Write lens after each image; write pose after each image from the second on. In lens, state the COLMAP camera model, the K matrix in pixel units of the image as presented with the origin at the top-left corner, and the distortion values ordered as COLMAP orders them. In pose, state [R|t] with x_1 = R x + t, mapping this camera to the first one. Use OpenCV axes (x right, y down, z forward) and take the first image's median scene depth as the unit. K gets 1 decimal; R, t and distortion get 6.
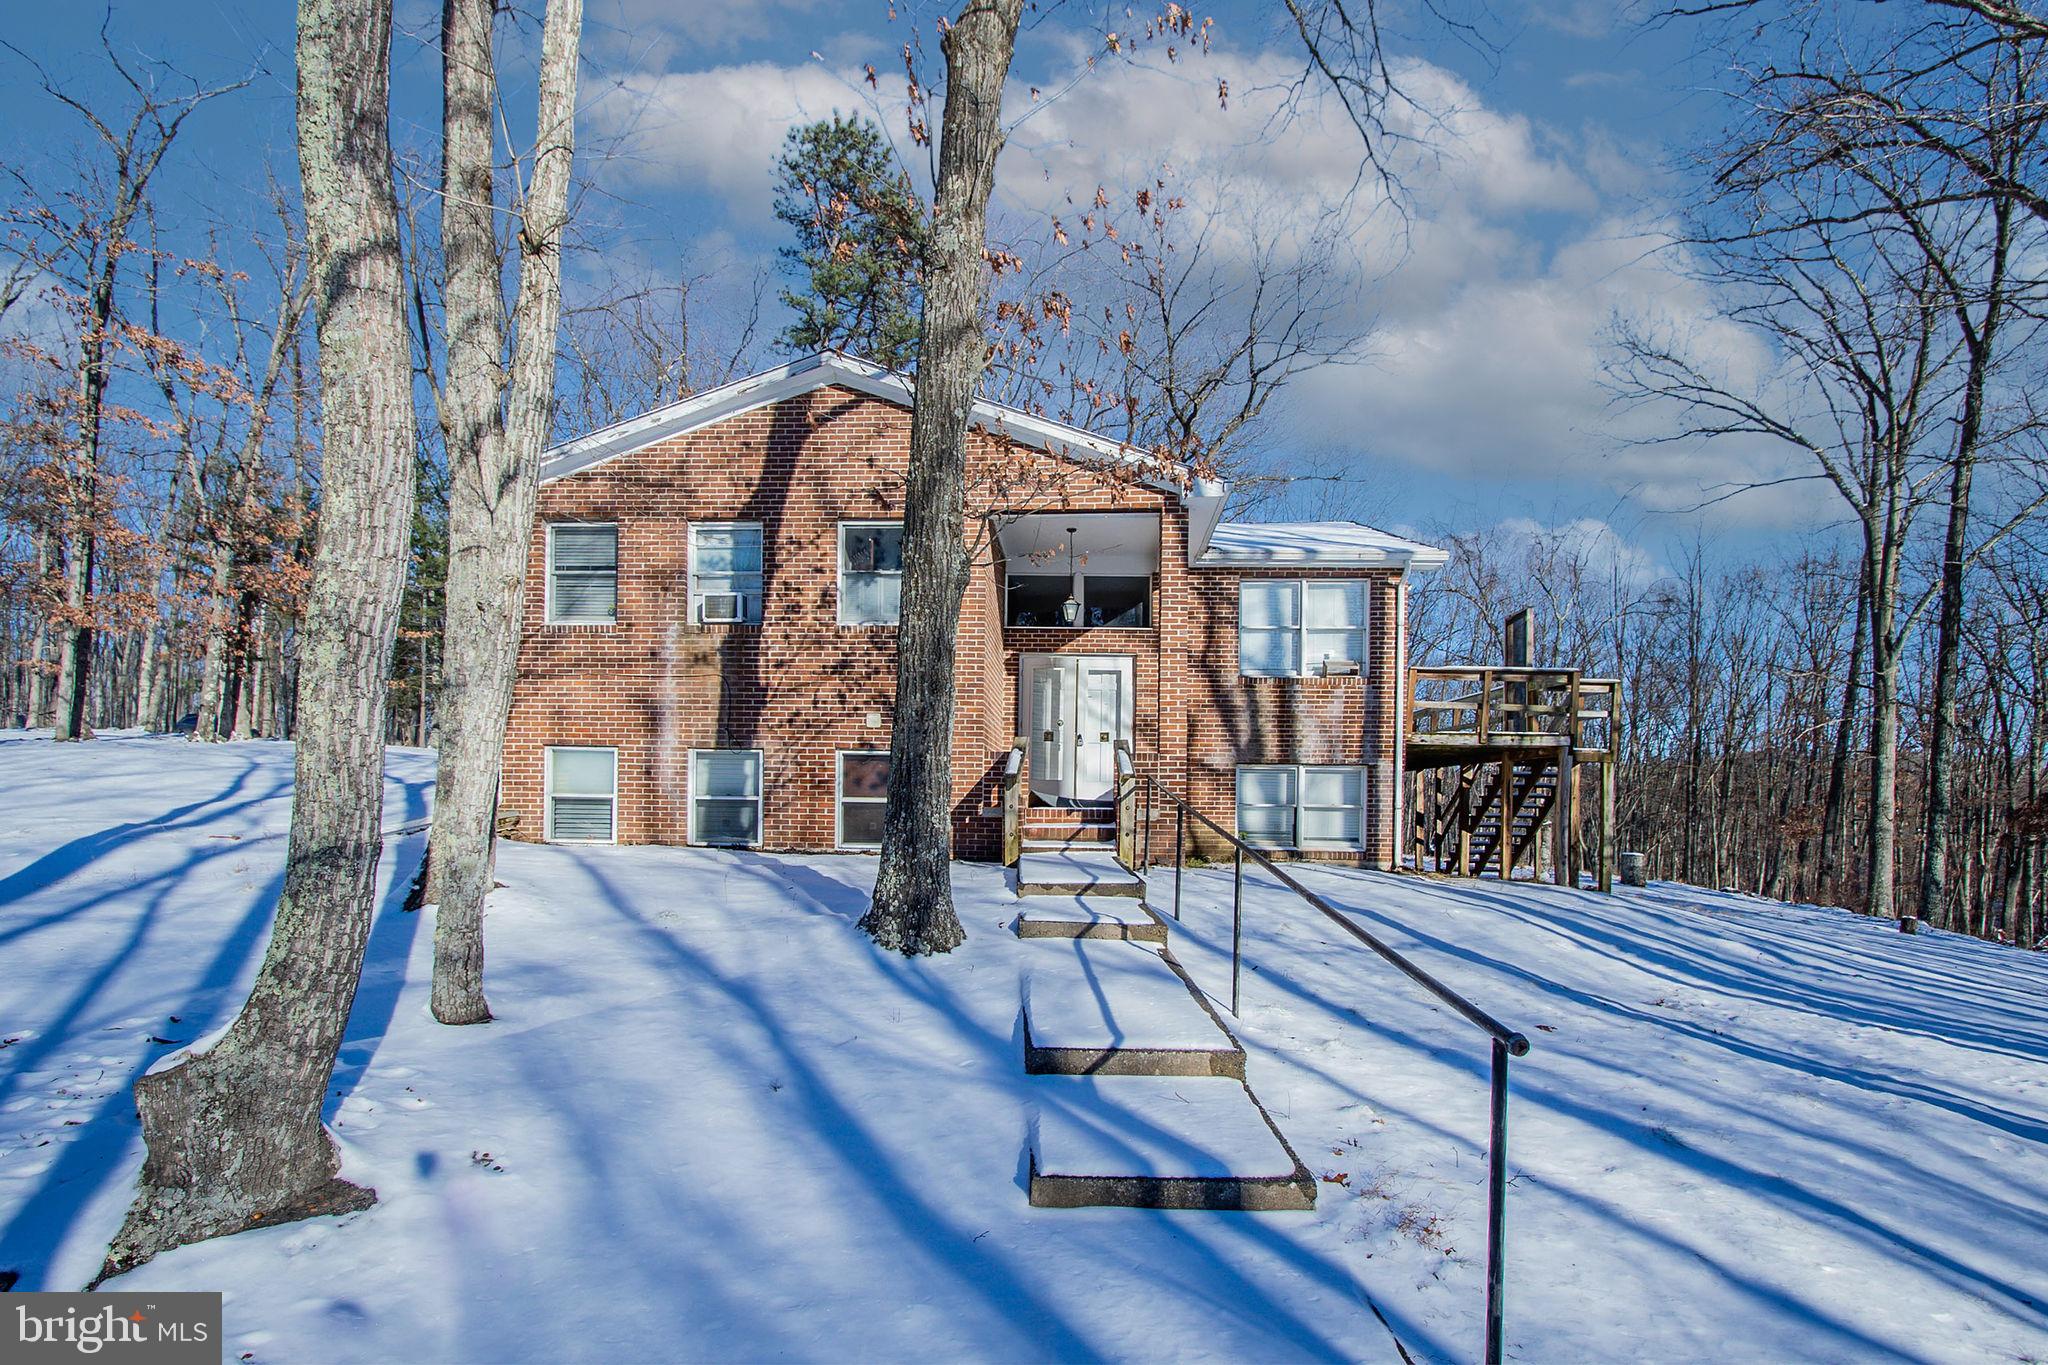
lens RADIAL K [[992.1, 0, 1024.0], [0, 992.1, 682.5], [0, 0, 1]] dist [-0.006329, -0.000399]
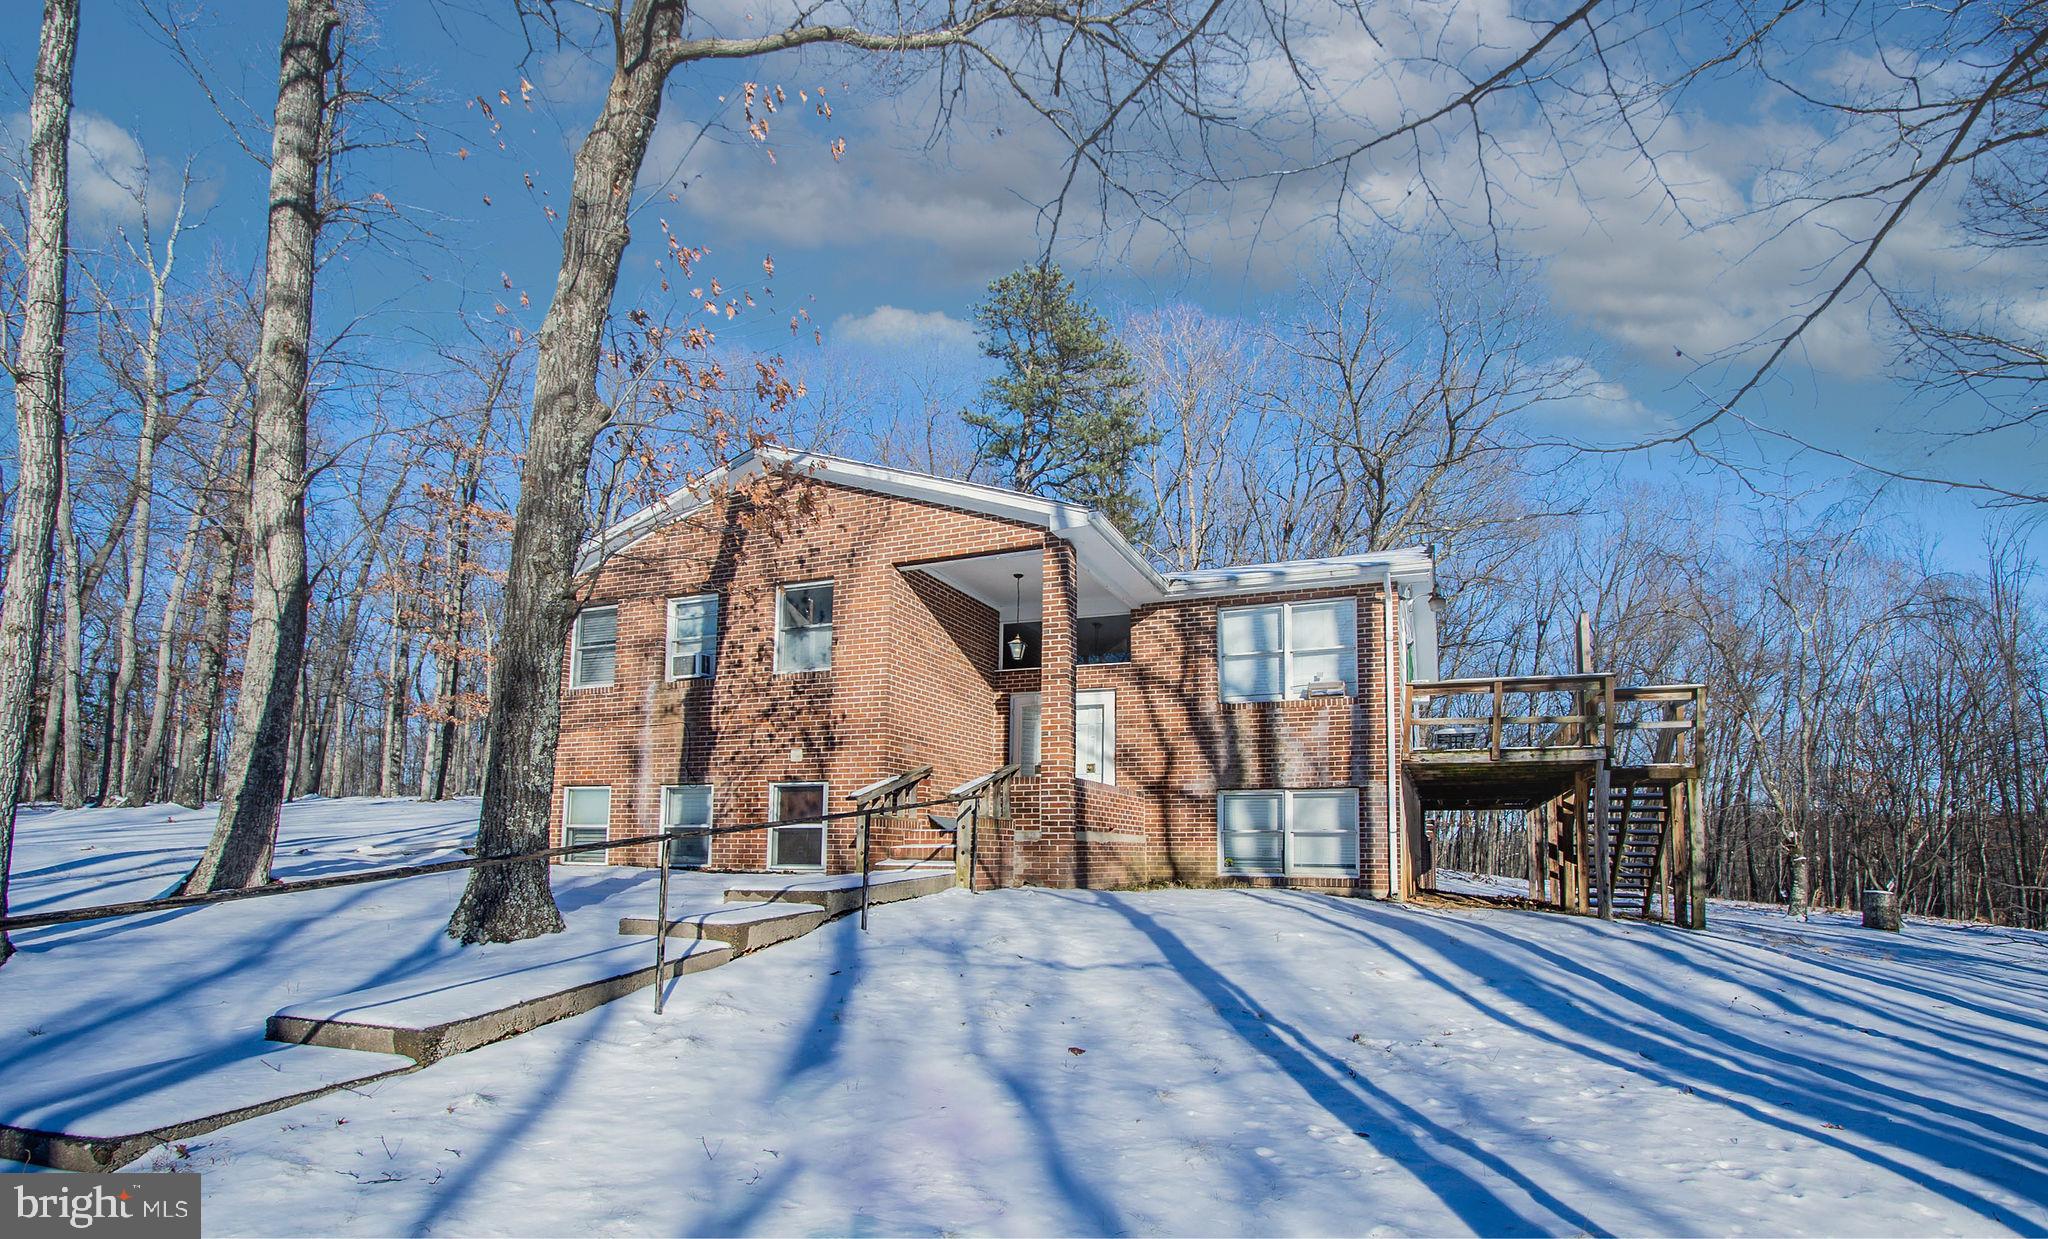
lens RADIAL K [[877.6, 0, 1027.1], [0, 877.6, 678.1], [0, 0, 1]] dist [-0.004835, -0.000779]
pose [[0.952271, -0.067186, -0.297767, 0.389416], [0.045023, 0.995723, -0.080680, 0.041072], [0.301914, 0.063423, 0.951223, 0.112407]]
